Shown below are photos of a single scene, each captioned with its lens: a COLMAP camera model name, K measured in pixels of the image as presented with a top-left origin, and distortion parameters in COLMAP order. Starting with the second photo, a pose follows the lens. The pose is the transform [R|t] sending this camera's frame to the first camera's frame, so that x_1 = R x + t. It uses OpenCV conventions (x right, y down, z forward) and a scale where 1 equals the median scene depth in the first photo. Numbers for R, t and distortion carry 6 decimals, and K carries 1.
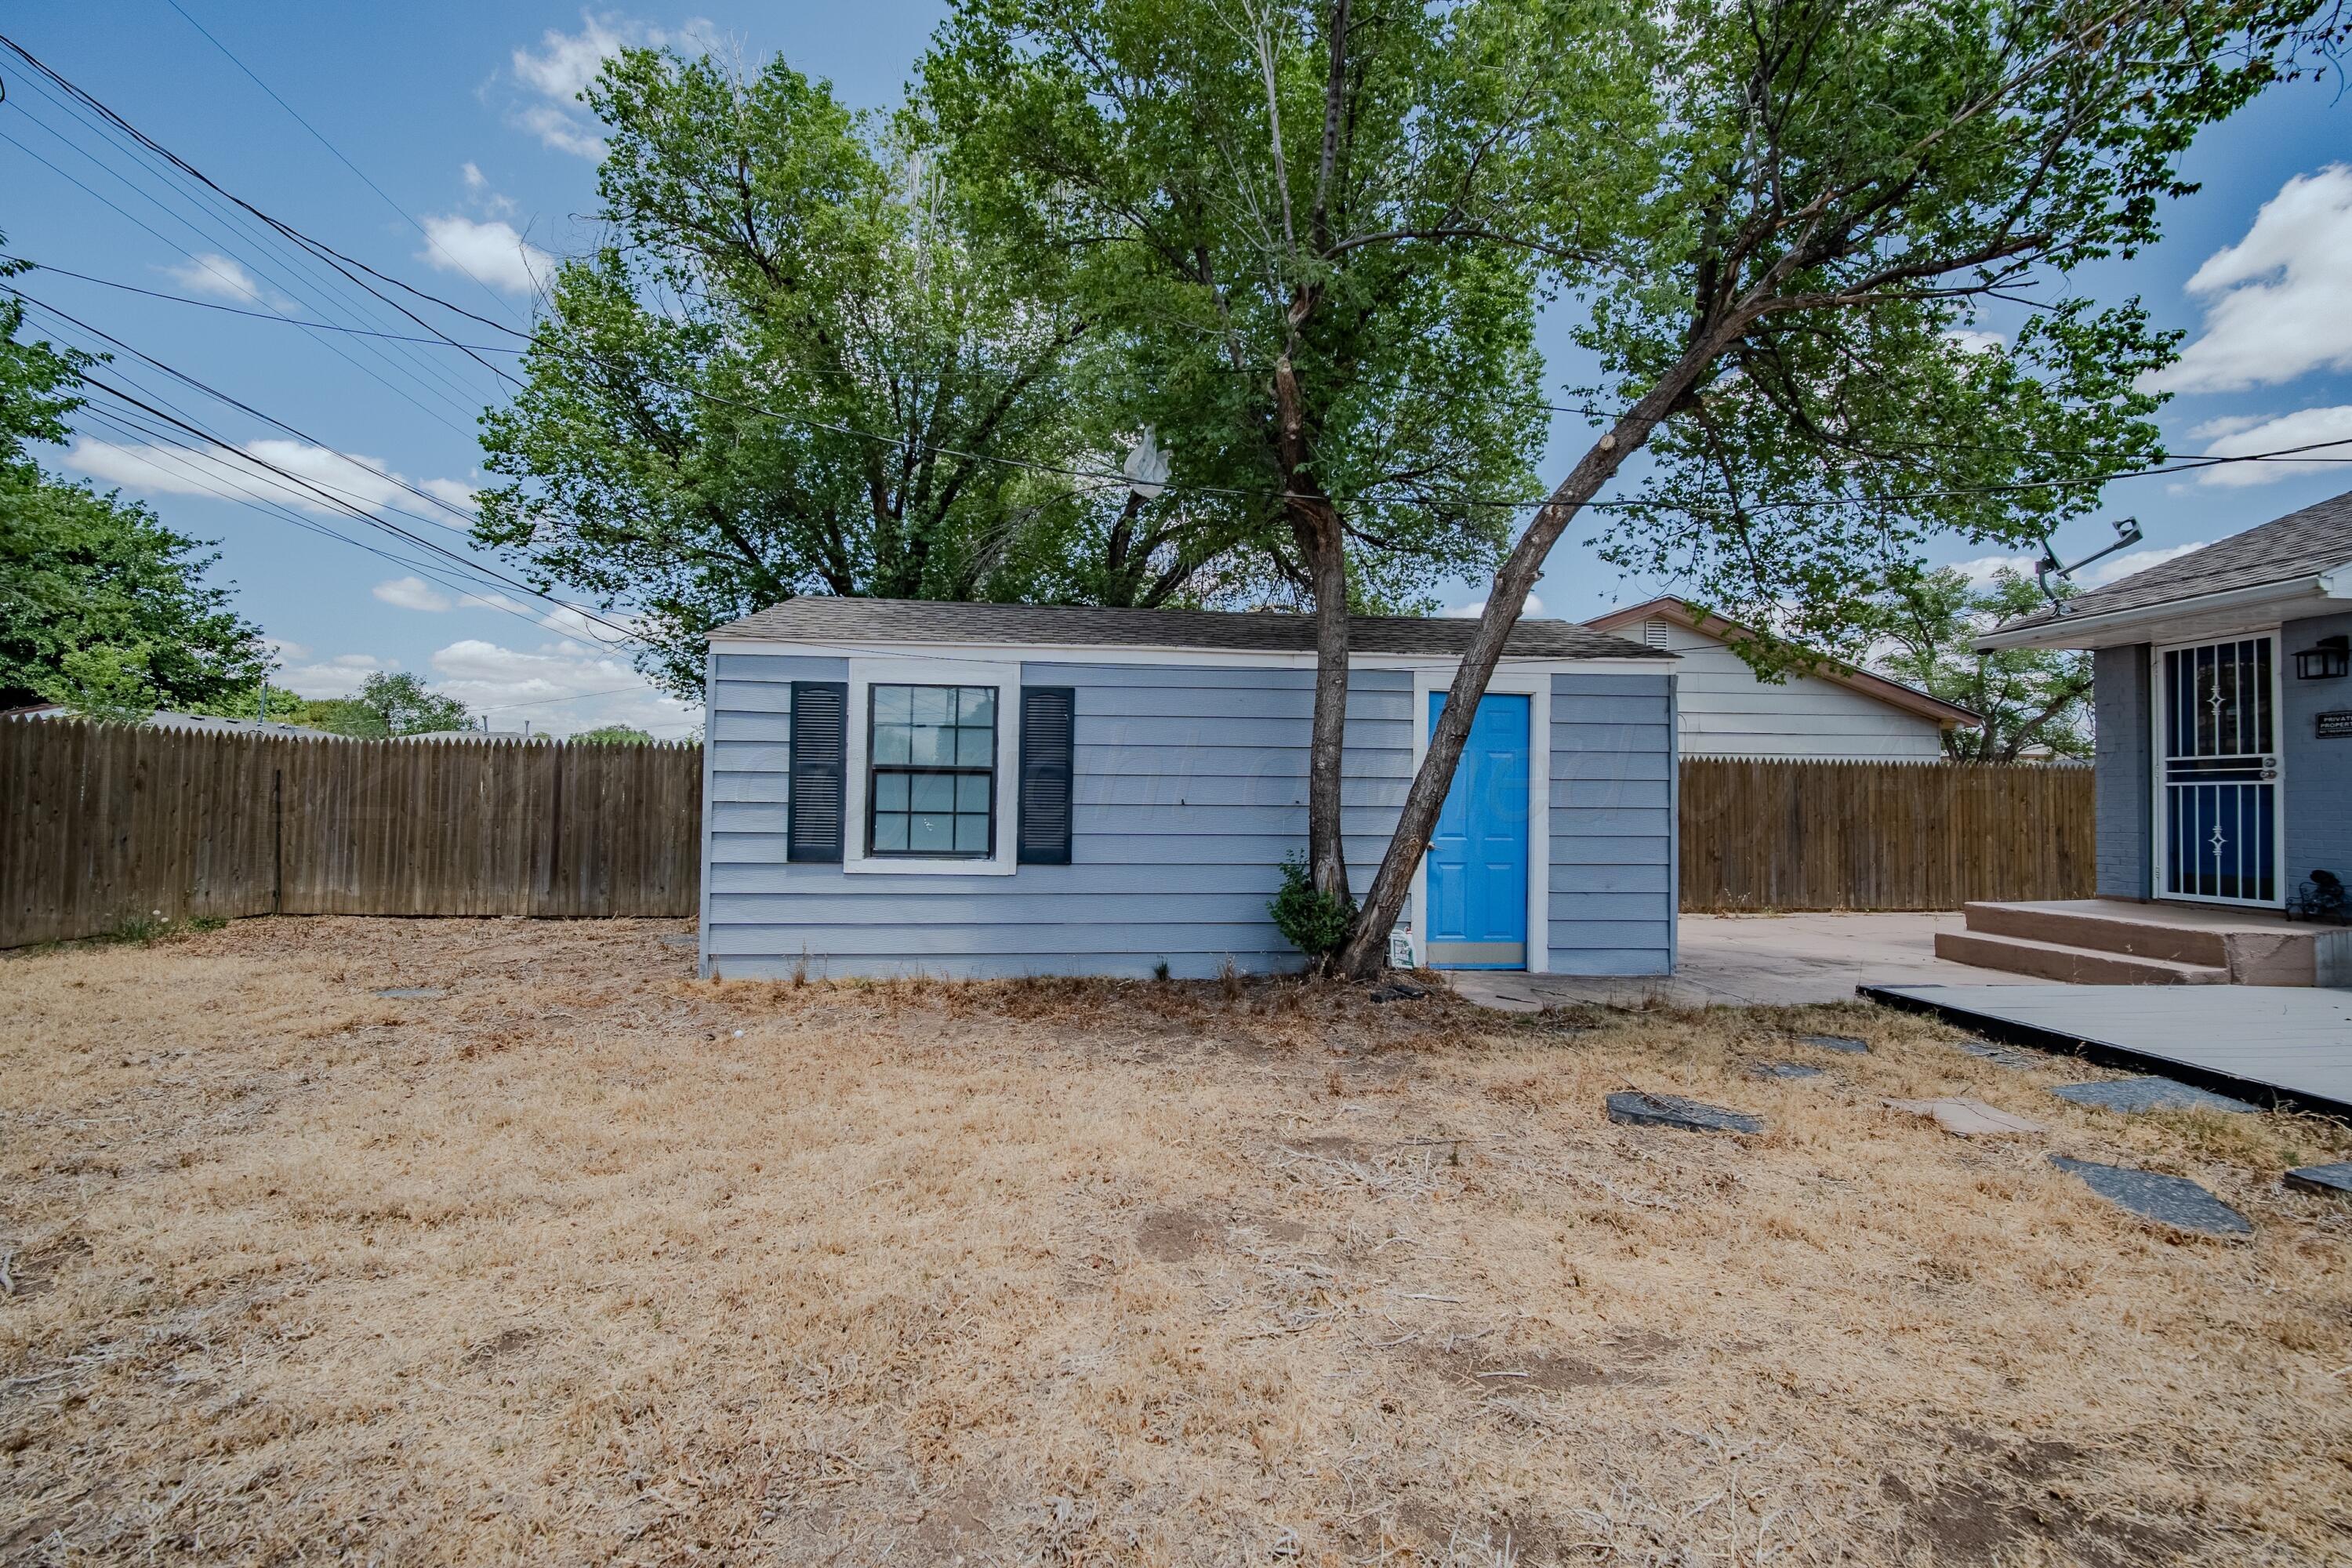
lens RADIAL K [[929.5, 0, 1183.1], [0, 929.5, 783.8], [0, 0, 1]] dist [-0.018974, 0.000015]
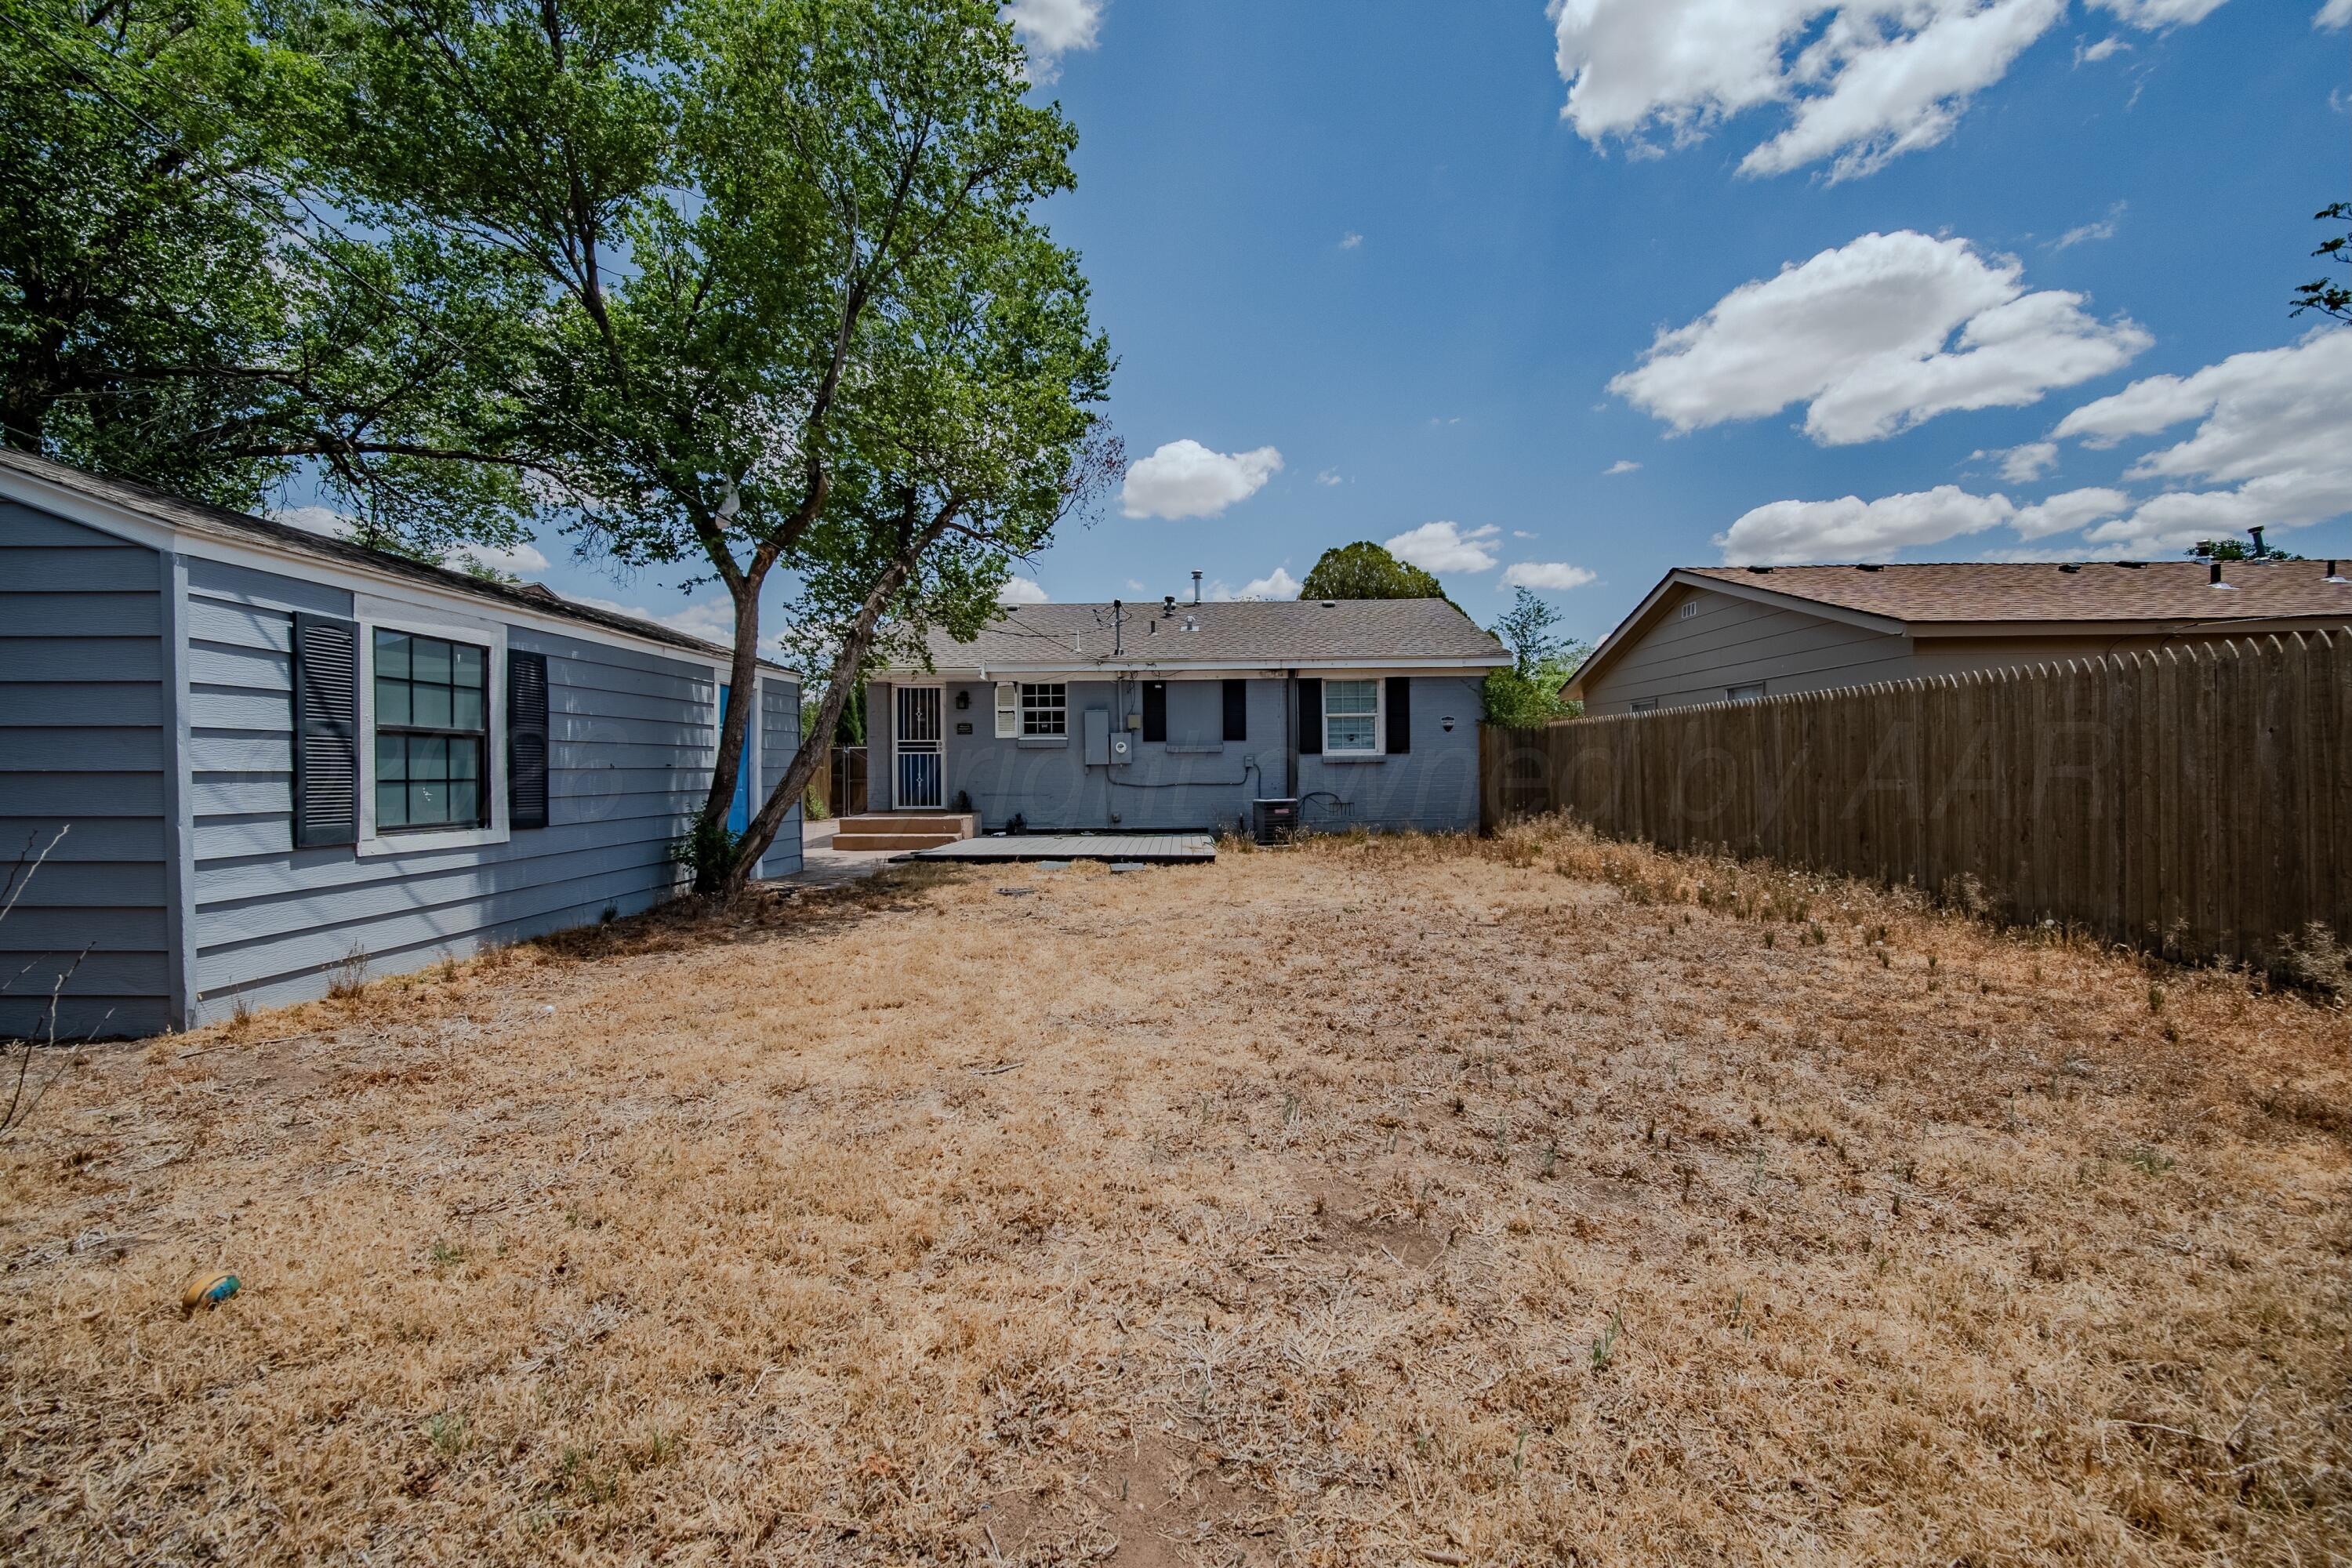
lens RADIAL K [[929.5, 0, 1183.1], [0, 929.5, 783.8], [0, 0, 1]] dist [-0.018974, 0.000015]
pose [[0.090951, -0.027935, 0.995463, -1.080888], [-0.020987, 0.999331, 0.029961, -0.007852], [-0.995634, -0.023616, 0.090304, 0.202375]]
